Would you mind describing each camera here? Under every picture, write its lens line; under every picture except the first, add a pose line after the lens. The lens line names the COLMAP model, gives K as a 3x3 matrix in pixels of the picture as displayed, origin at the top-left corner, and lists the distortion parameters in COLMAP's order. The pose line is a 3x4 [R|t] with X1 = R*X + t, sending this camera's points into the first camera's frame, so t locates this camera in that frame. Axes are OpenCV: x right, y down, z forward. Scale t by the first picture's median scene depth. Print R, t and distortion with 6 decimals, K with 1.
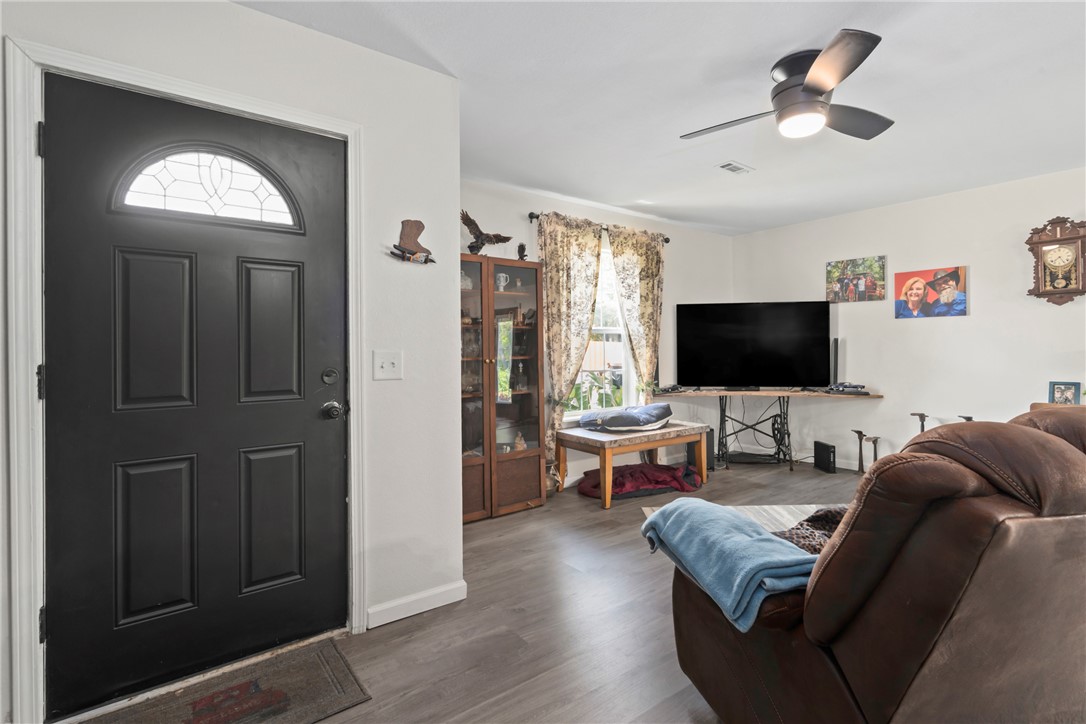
lens RADIAL K [[500.1, 0, 533.1], [0, 500.1, 343.2], [0, 0, 1]] dist [-0.005297, 0.001874]
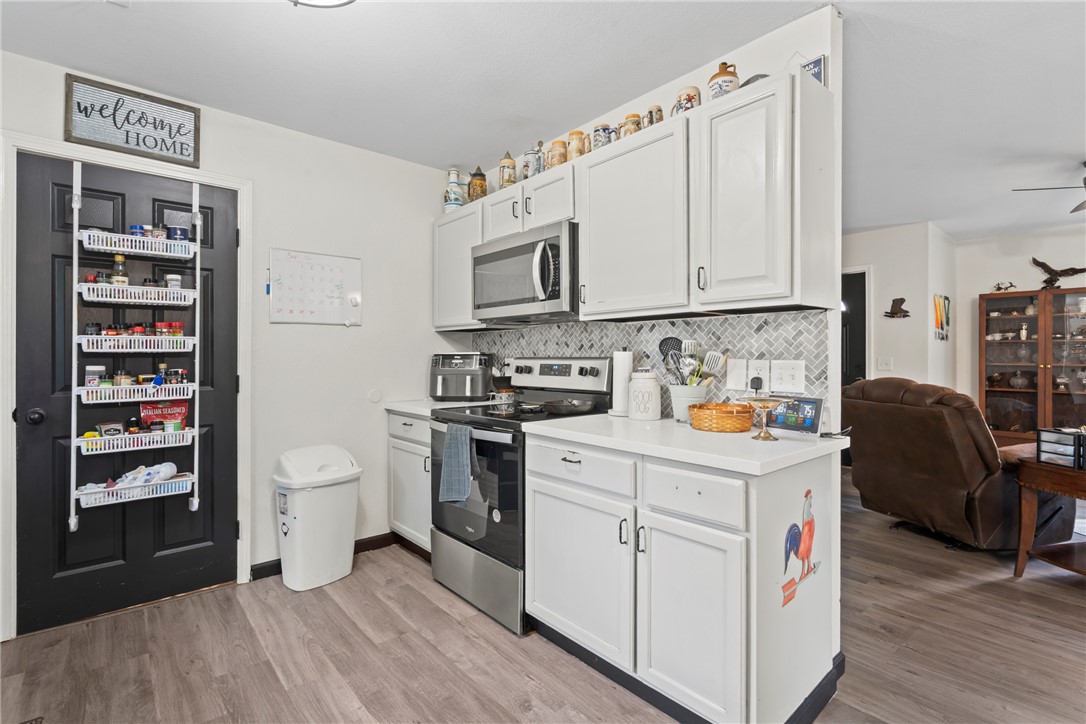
lens RADIAL K [[500.1, 0, 543.4], [0, 500.1, 353.8], [0, 0, 1]] dist [-0.005297, 0.001874]
pose [[0.071466, 0.006381, -0.997423, 0.975560], [0.005674, 0.999961, 0.006804, -0.012902], [0.997427, -0.006146, 0.071427, -0.386676]]
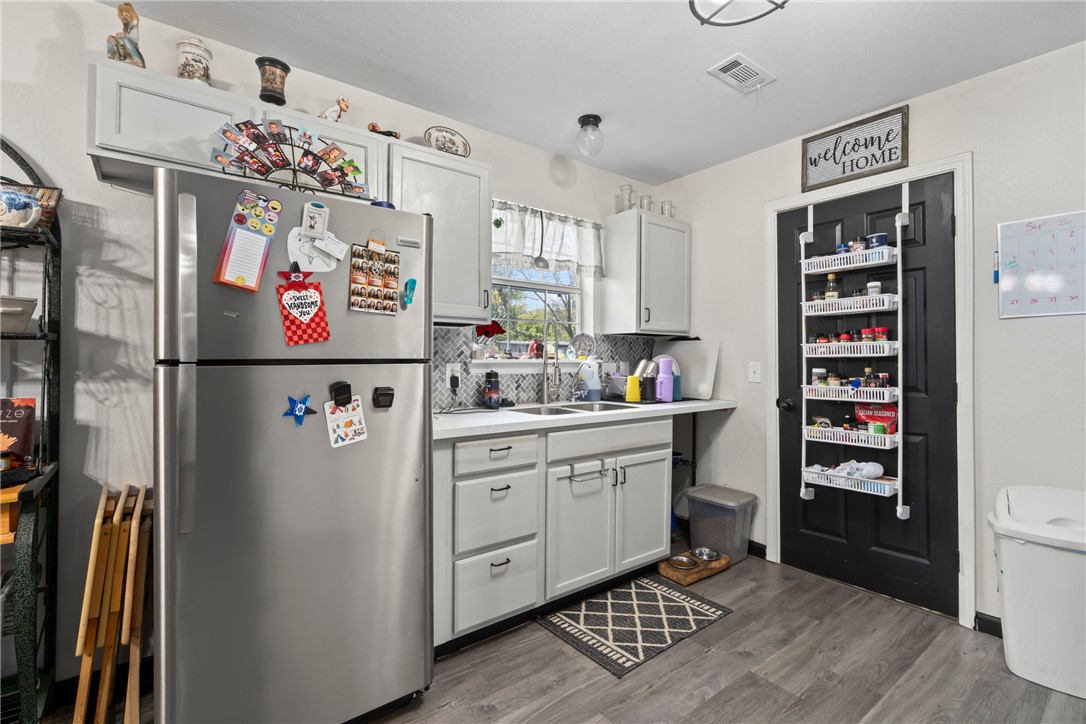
lens RADIAL K [[500.1, 0, 539.2], [0, 500.1, 355.7], [0, 0, 1]] dist [-0.005297, 0.001874]
pose [[-0.999624, 0.010221, -0.025460, 0.792569], [0.010626, 0.999818, -0.015818, -0.009586], [0.025294, -0.016083, -0.999551, -0.191740]]
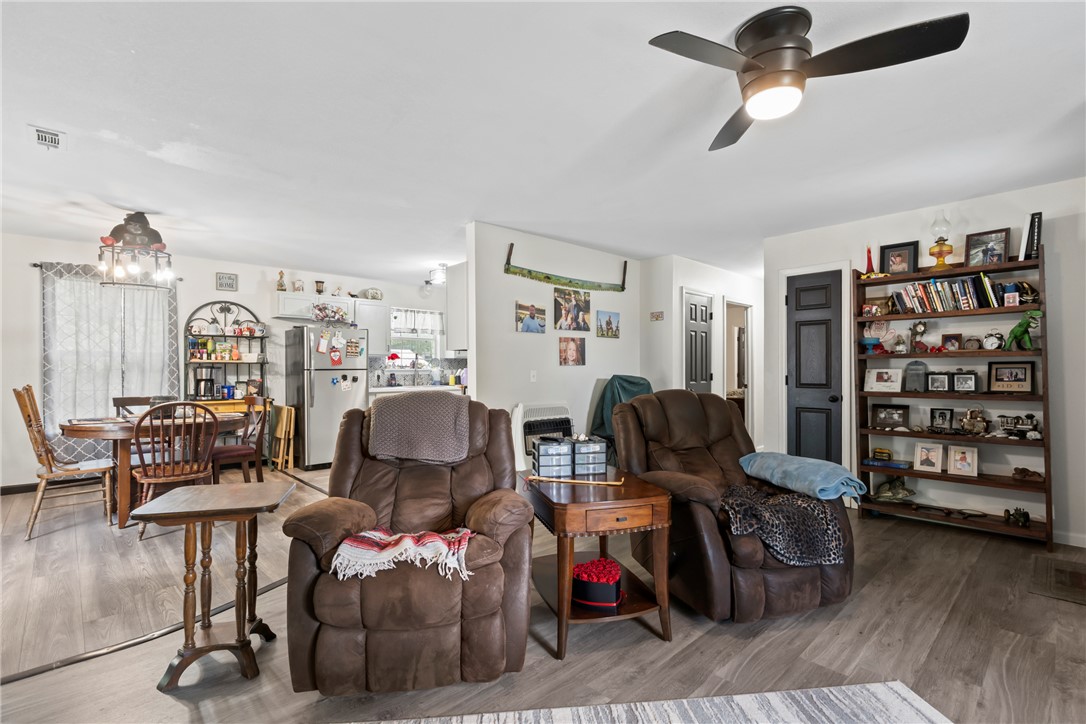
lens RADIAL K [[500.1, 0, 542.9], [0, 500.1, 368.6], [0, 0, 1]] dist [-0.005297, 0.001874]
pose [[-0.991779, 0.012651, -0.127335, 0.547037], [0.013511, 0.999891, -0.005891, 0.000968], [0.127247, -0.007563, -0.991842, 0.926699]]
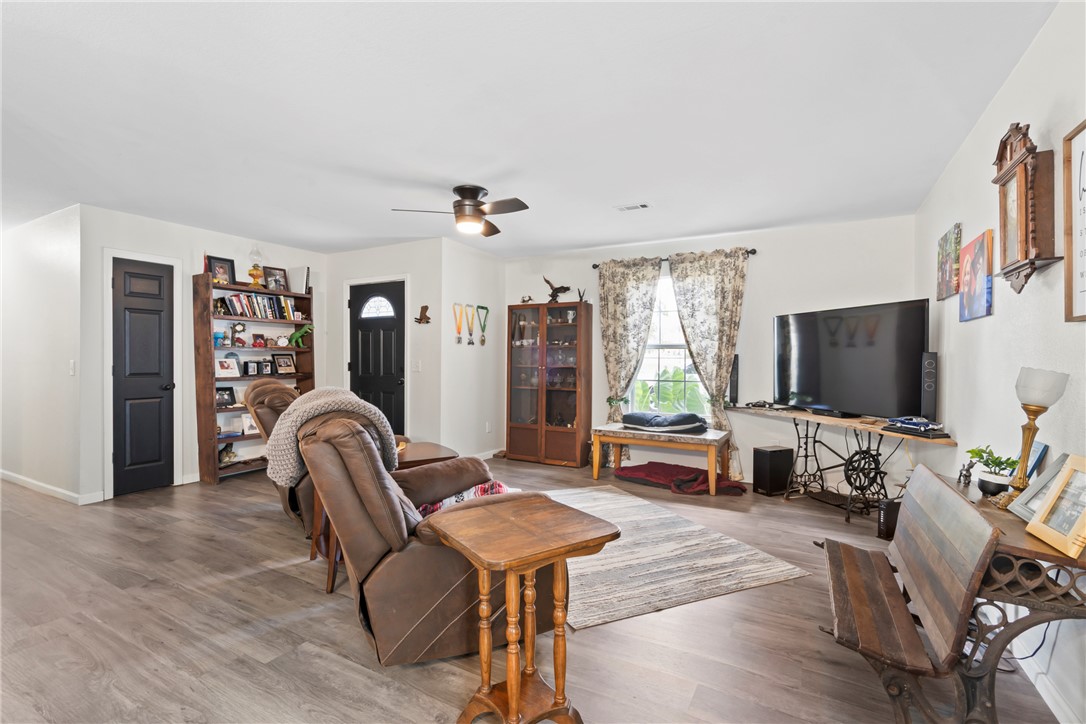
lens RADIAL K [[500.1, 0, 537.8], [0, 500.1, 360.6], [0, 0, 1]] dist [-0.005297, 0.001874]
pose [[0.416939, 0.015389, -0.908804, 1.145757], [-0.003192, 0.999875, 0.015466, -0.011003], [0.908929, -0.003547, 0.416936, 0.256180]]
